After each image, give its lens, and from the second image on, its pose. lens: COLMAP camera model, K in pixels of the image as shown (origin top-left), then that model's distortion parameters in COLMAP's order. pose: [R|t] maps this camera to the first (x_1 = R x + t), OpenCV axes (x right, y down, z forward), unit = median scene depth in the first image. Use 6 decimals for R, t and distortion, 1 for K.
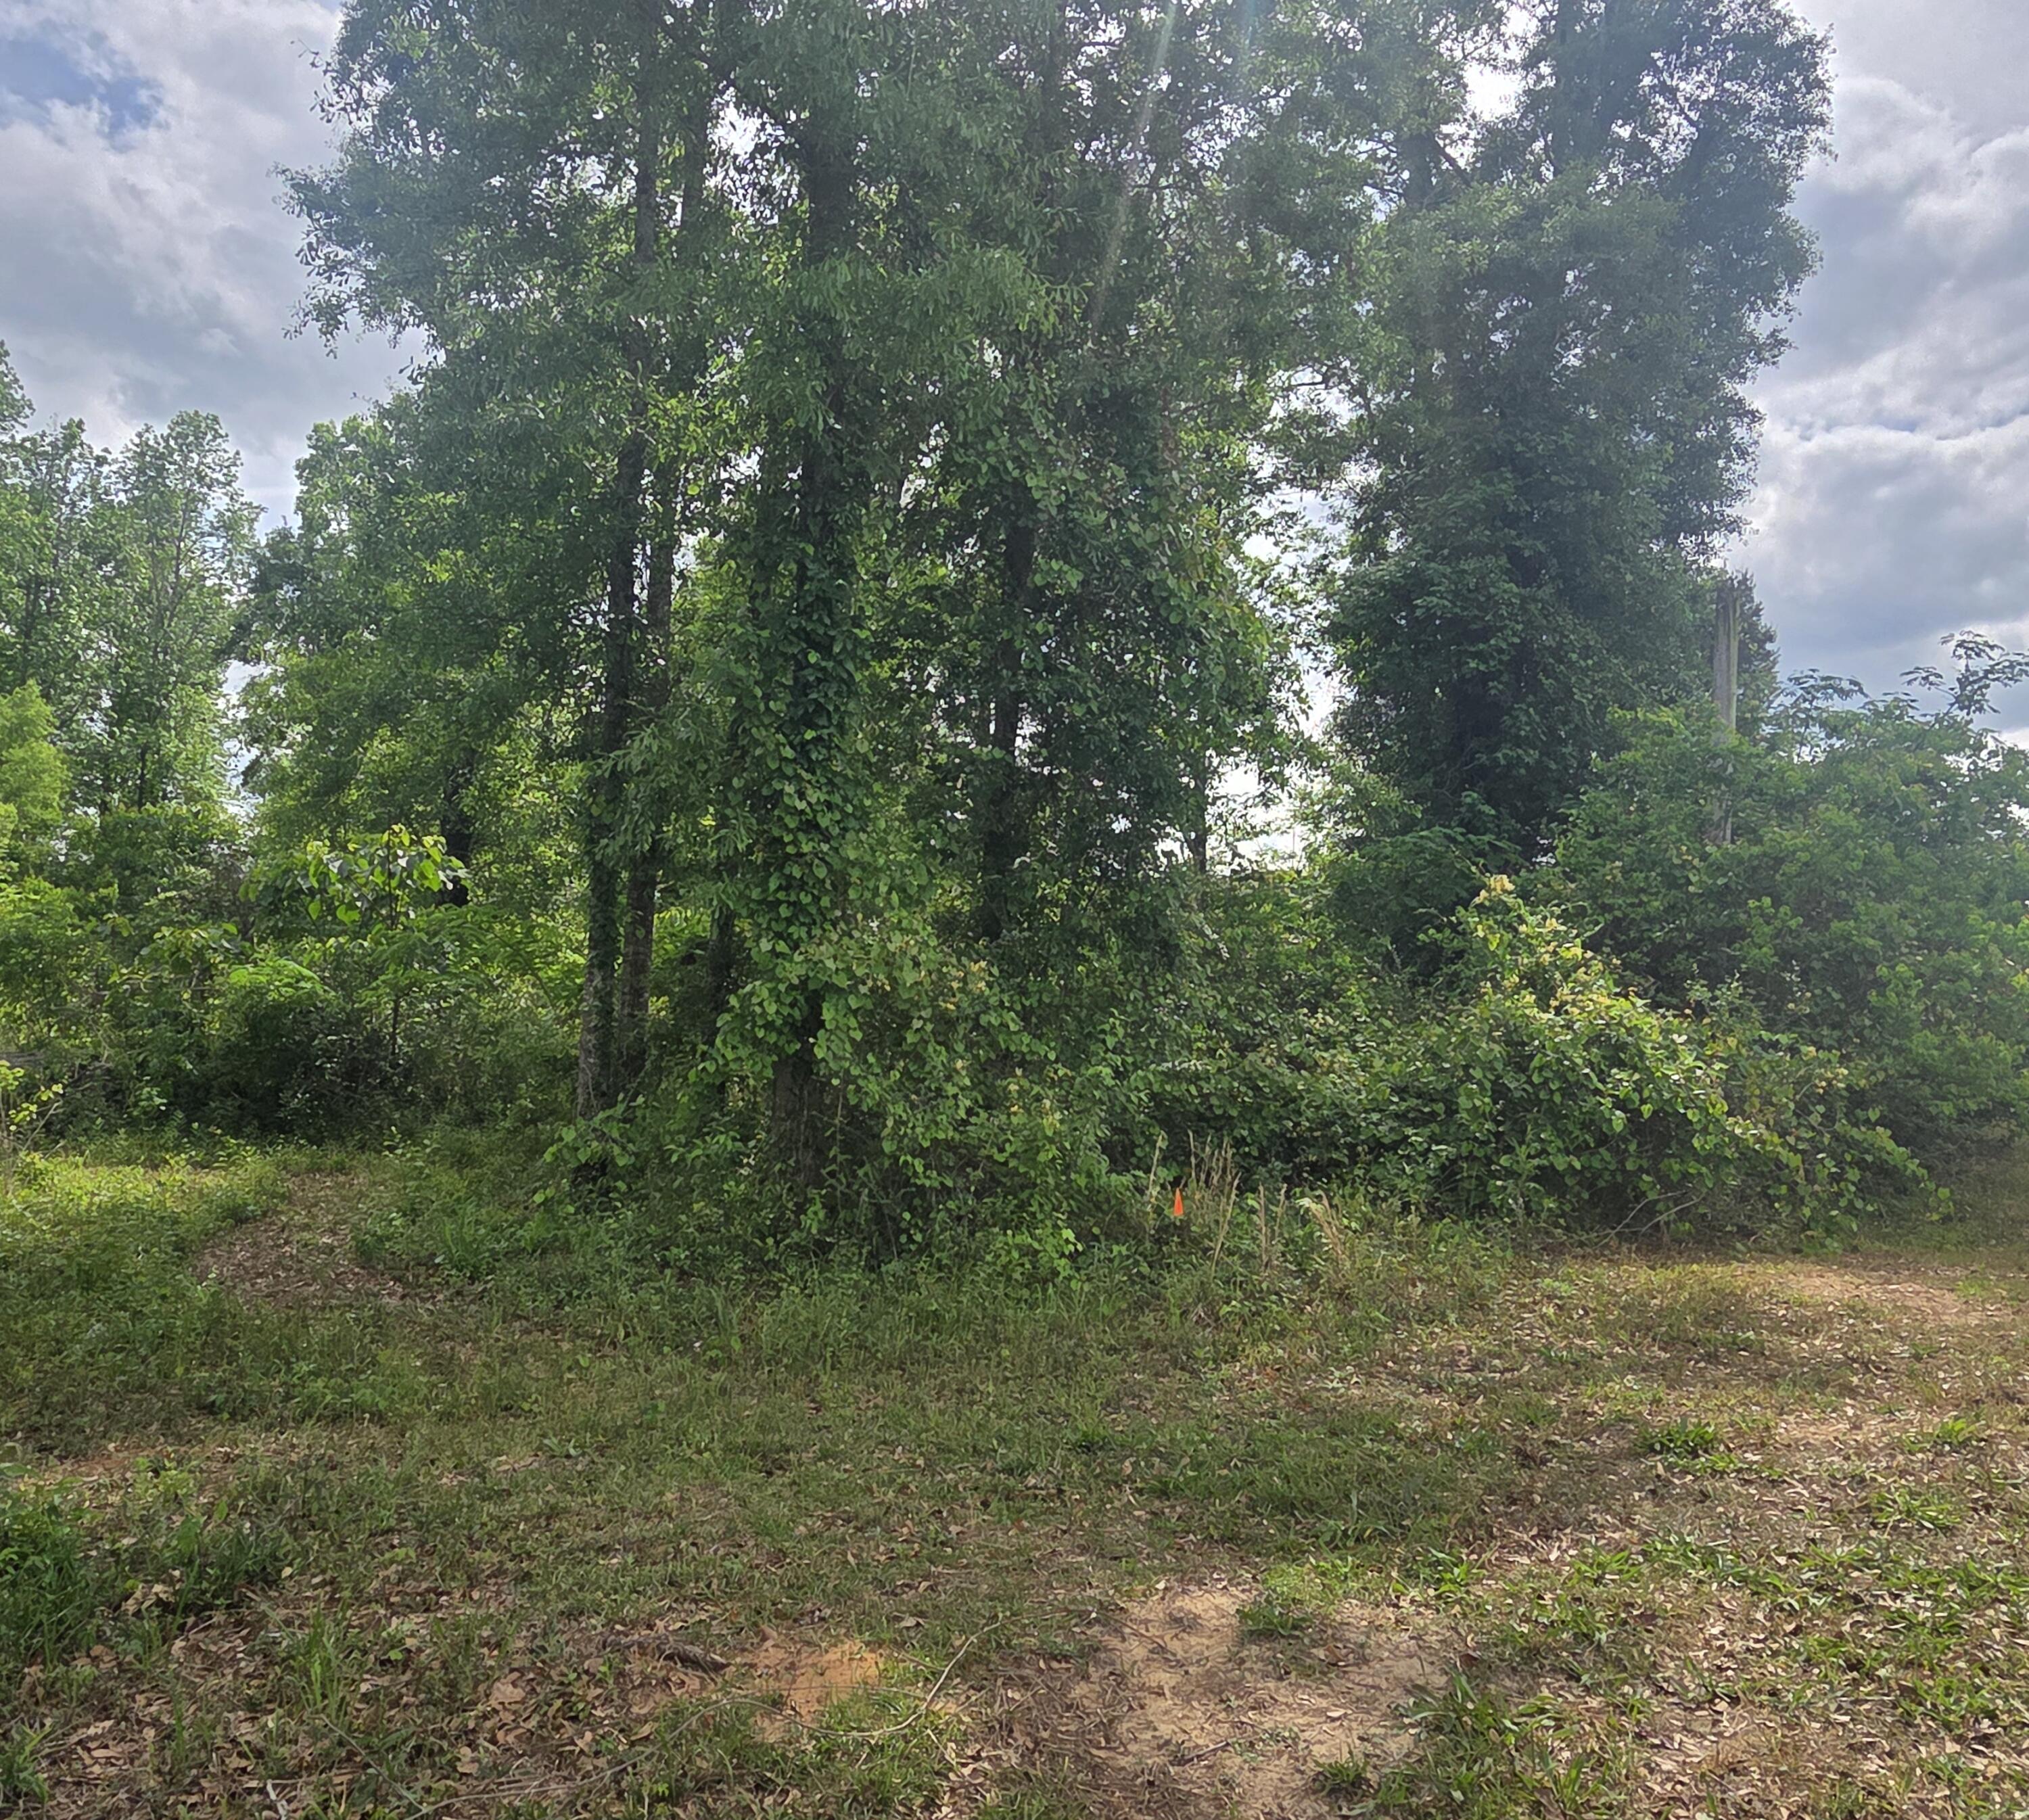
lens RADIAL K [[1584.5, 0, 1005.1], [0, 1584.5, 883.4], [0, 0, 1]] dist [0.001762, -0.000318]
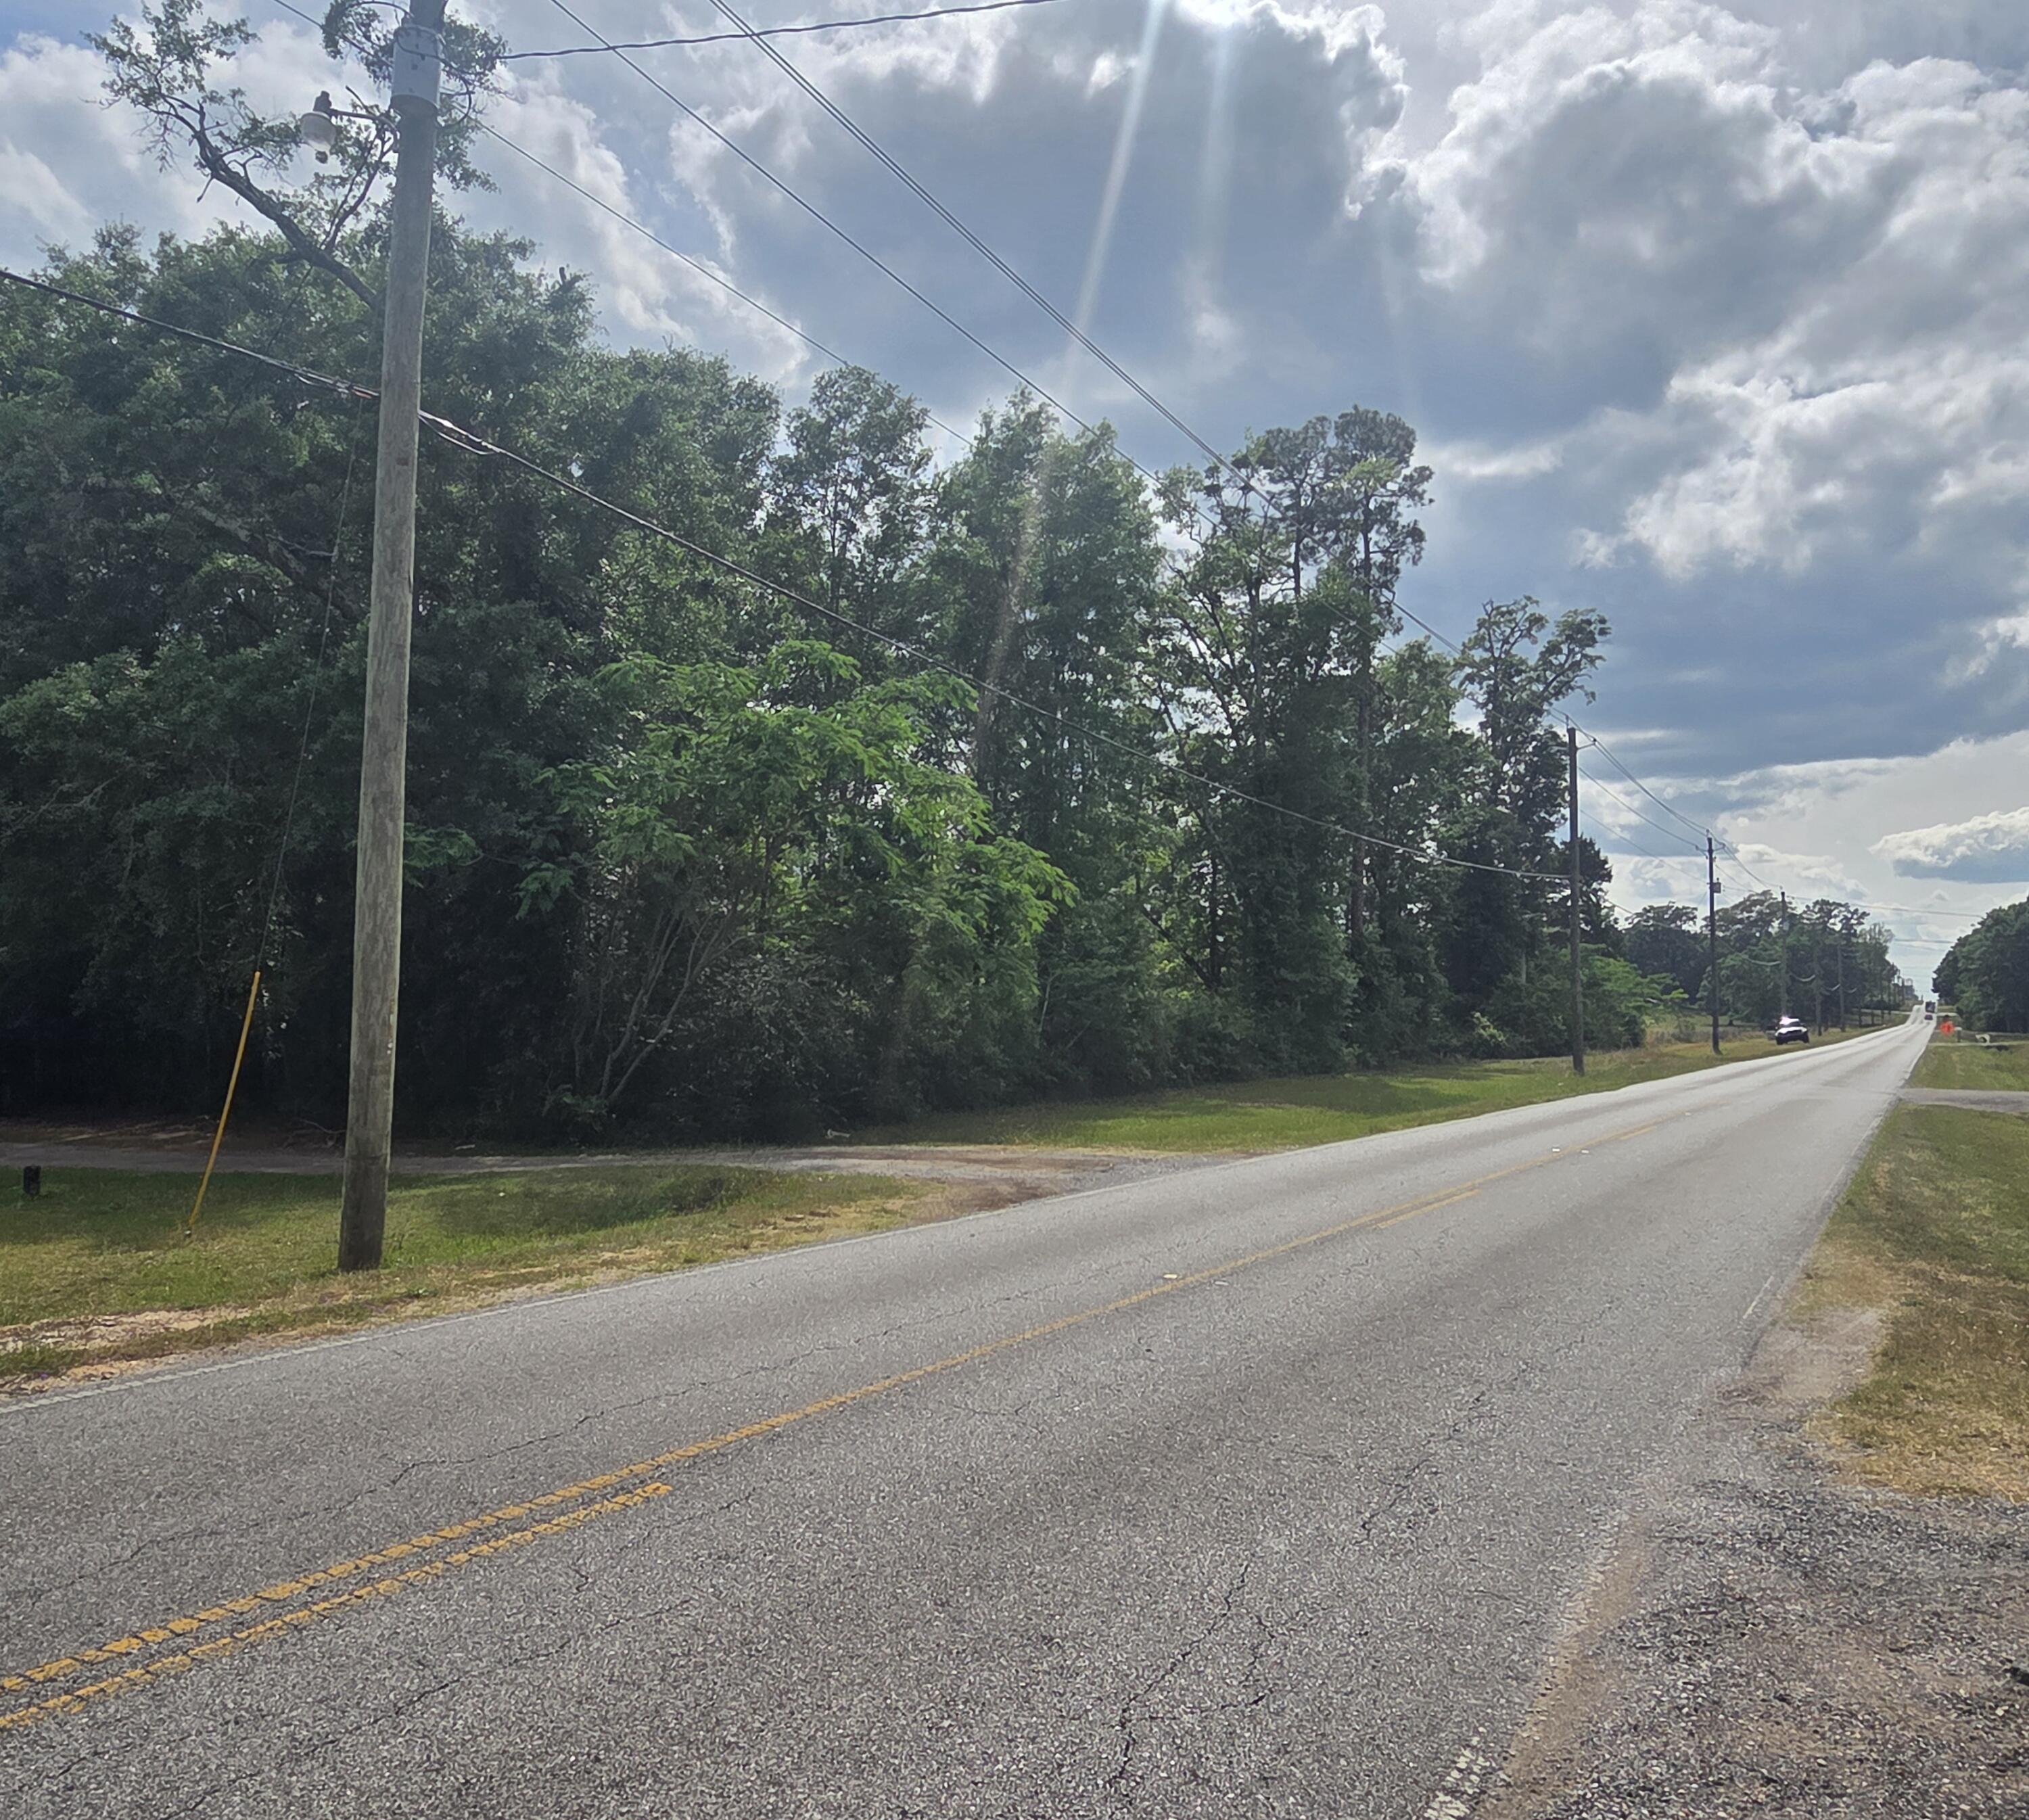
lens RADIAL K [[1584.5, 0, 1005.1], [0, 1584.5, 883.4], [0, 0, 1]] dist [0.001762, -0.000318]
pose [[0.999820, -0.018955, 0.001063, -1.817344], [0.018975, 0.999513, -0.024767, -0.452319], [-0.000593, 0.024783, 0.999693, -6.162296]]
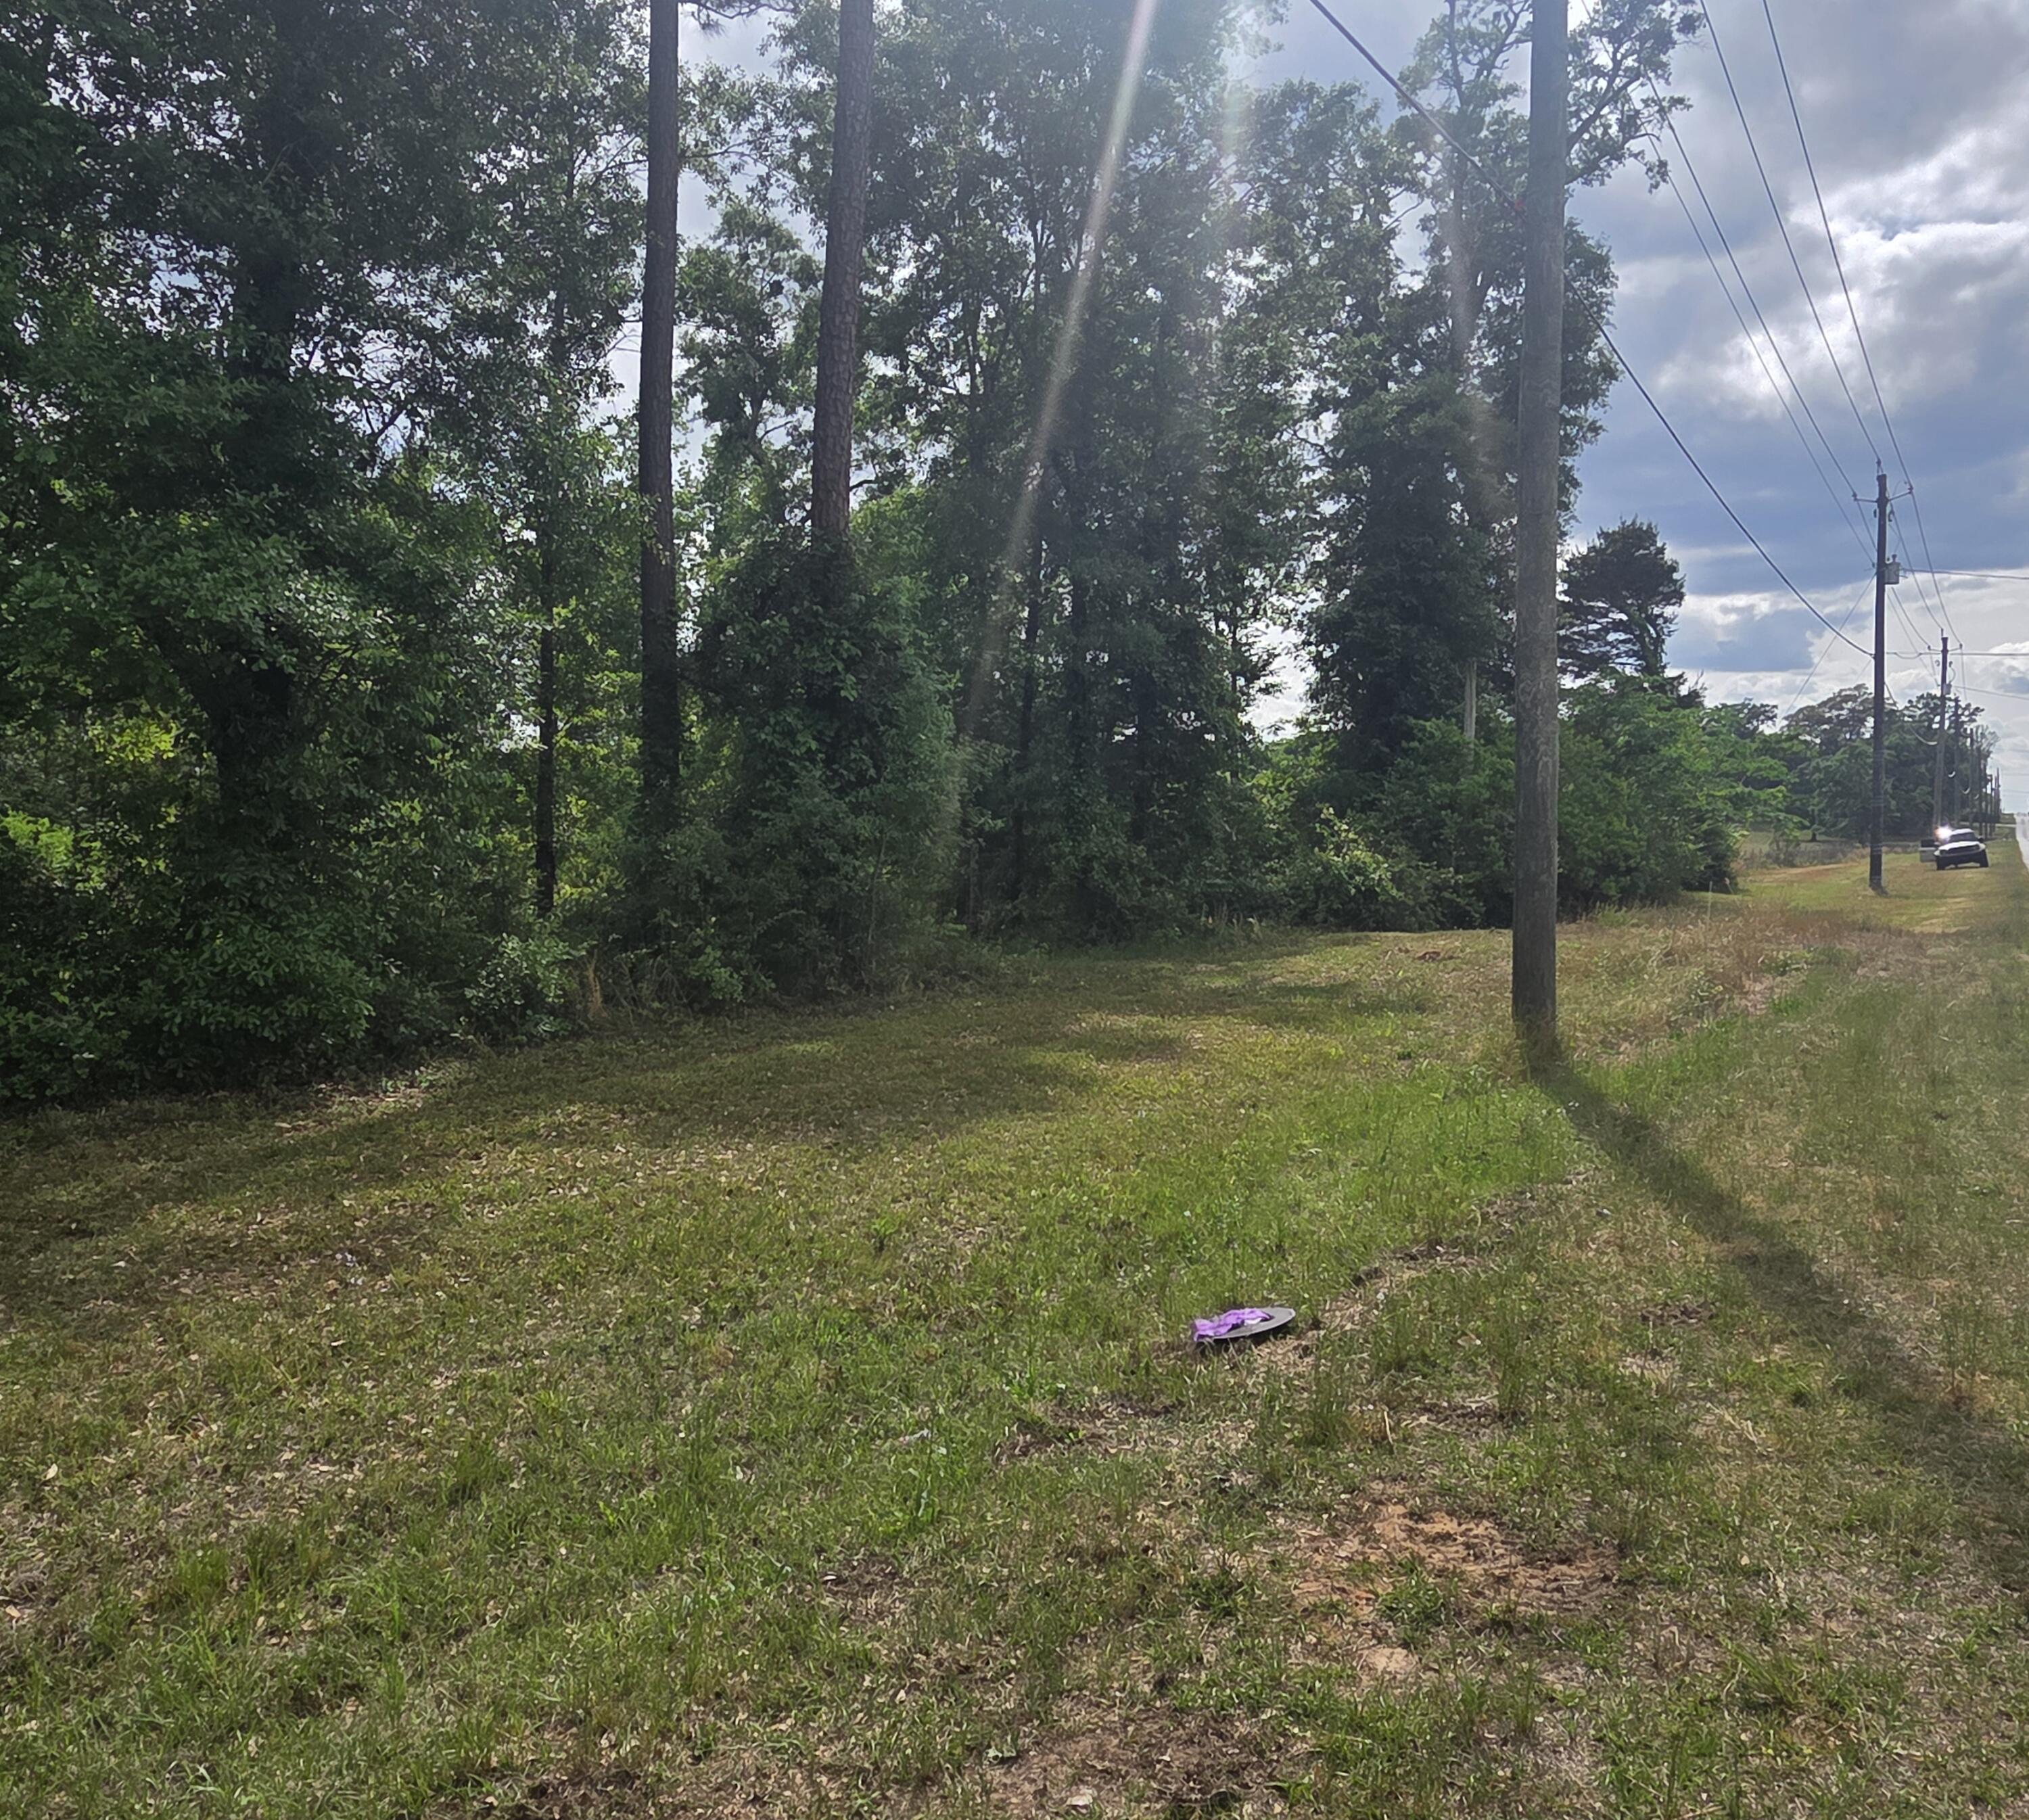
lens RADIAL K [[1584.5, 0, 1005.1], [0, 1584.5, 883.4], [0, 0, 1]] dist [0.001762, -0.000318]
pose [[0.999070, -0.025628, -0.034668, -0.155874], [0.028536, 0.995874, 0.086141, -0.129409], [0.032317, -0.087050, 0.995680, -1.773221]]
